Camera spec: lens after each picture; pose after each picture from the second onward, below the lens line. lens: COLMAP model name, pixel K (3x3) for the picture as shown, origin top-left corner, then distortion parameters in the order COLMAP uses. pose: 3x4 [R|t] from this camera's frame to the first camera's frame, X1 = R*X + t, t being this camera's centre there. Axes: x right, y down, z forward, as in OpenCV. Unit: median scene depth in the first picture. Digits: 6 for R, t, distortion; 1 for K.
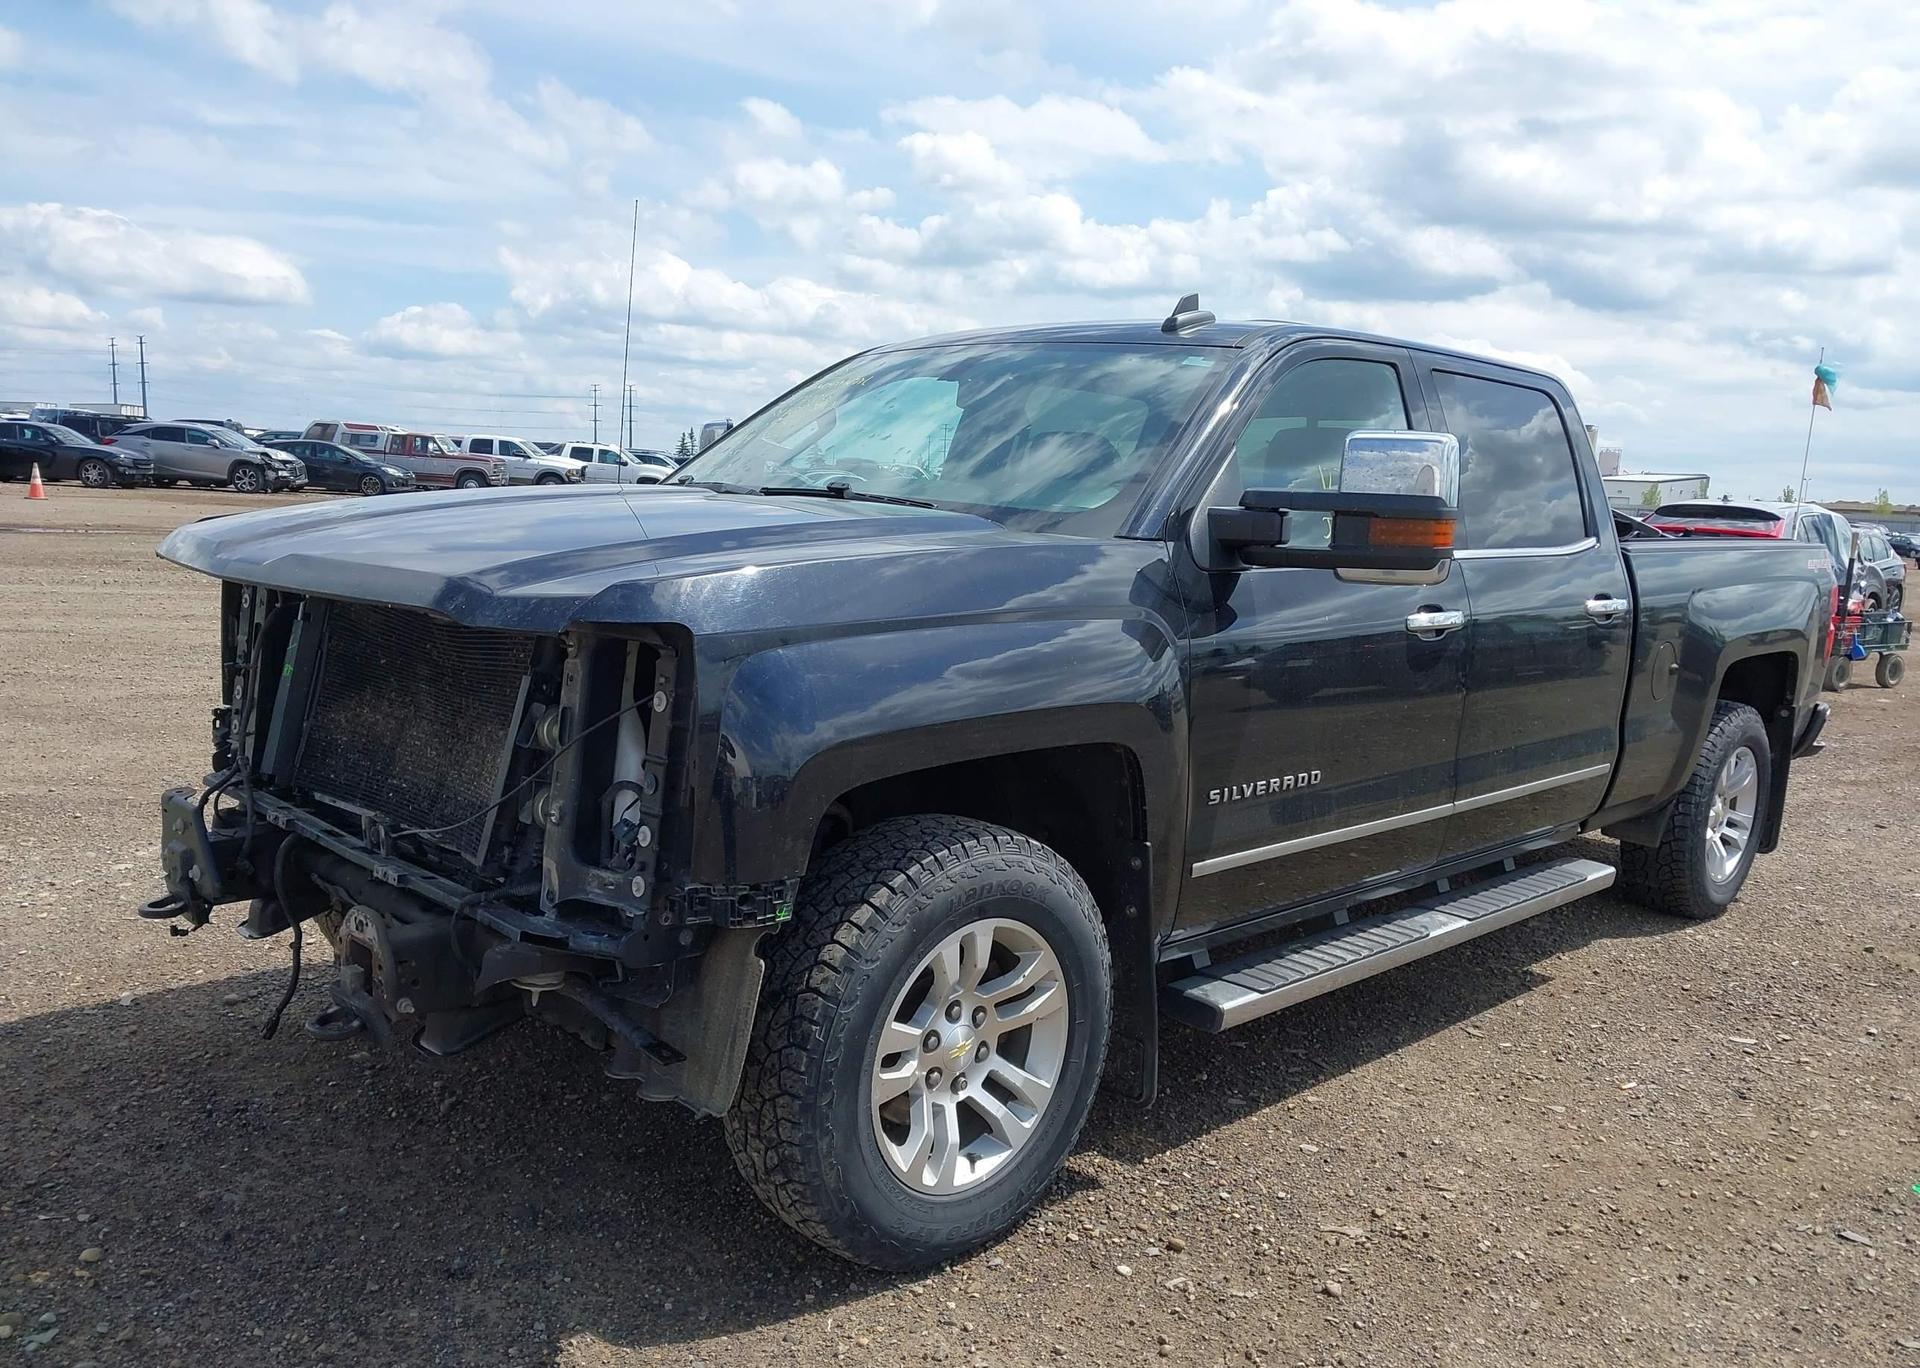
lens RADIAL K [[1502.1, 0, 961.3], [0, 1502.1, 724.8], [0, 0, 1]] dist [0.062615, -0.078345]
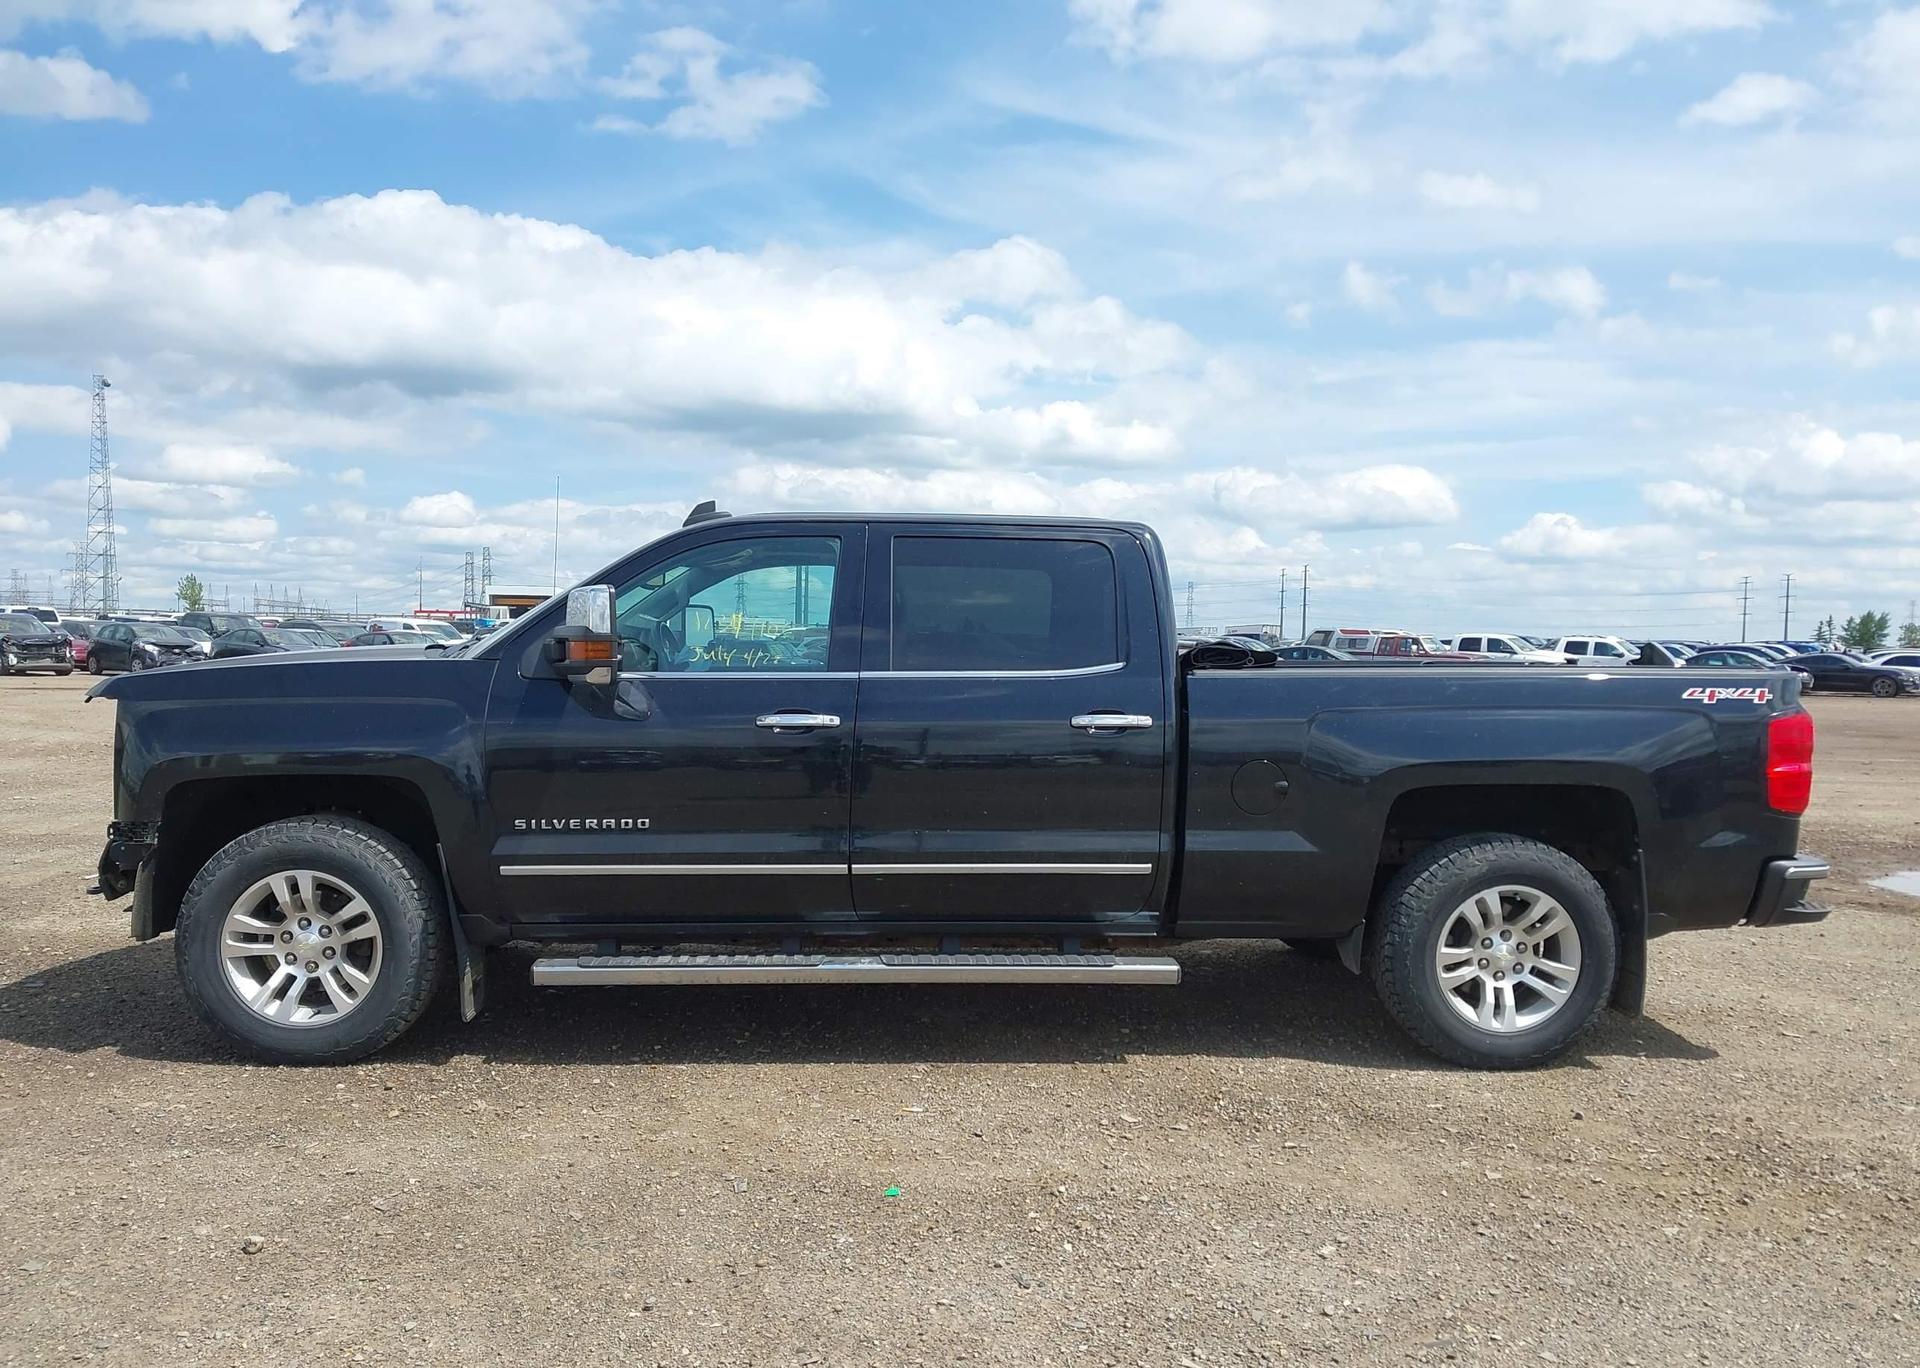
lens RADIAL K [[1500.6, 0, 952.4], [0, 1500.6, 708.6], [0, 0, 1]] dist [0.061418, -0.094334]
pose [[0.750734, -0.009445, -0.660537, 1.707829], [-0.079625, 0.991314, -0.104672, 0.062339], [0.655789, 0.131176, 0.743461, 0.129695]]
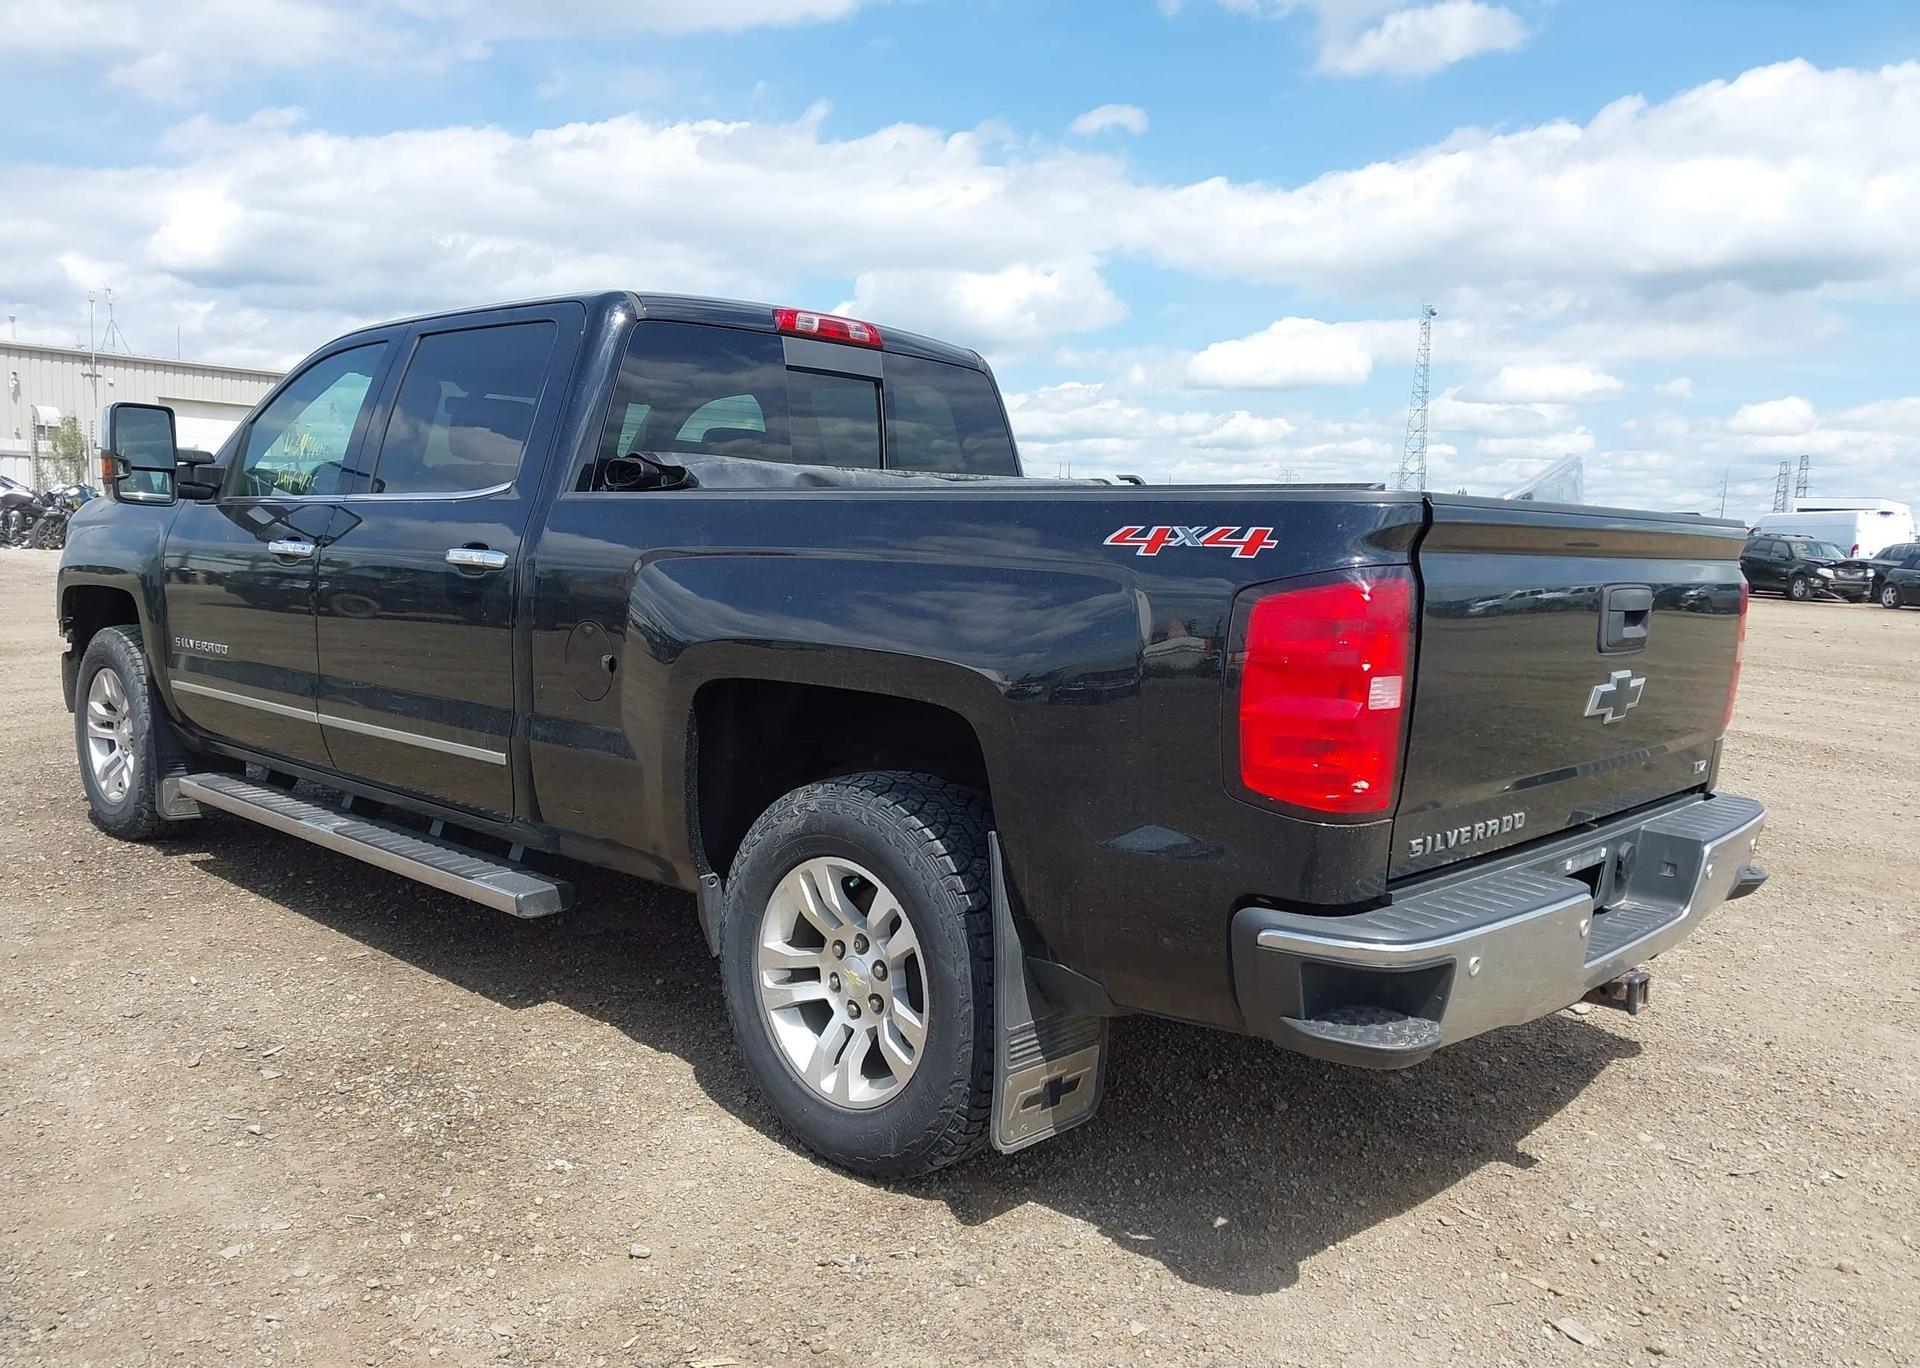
lens RADIAL K [[1506.9, 0, 960.1], [0, 1506.9, 735.0], [0, 0, 1]] dist [0.017150, -0.017663]
pose [[0.034628, 0.086414, -0.995657, 2.065637], [-0.182470, 0.980056, 0.078713, -0.157325], [0.982601, 0.178952, 0.049705, 1.971992]]
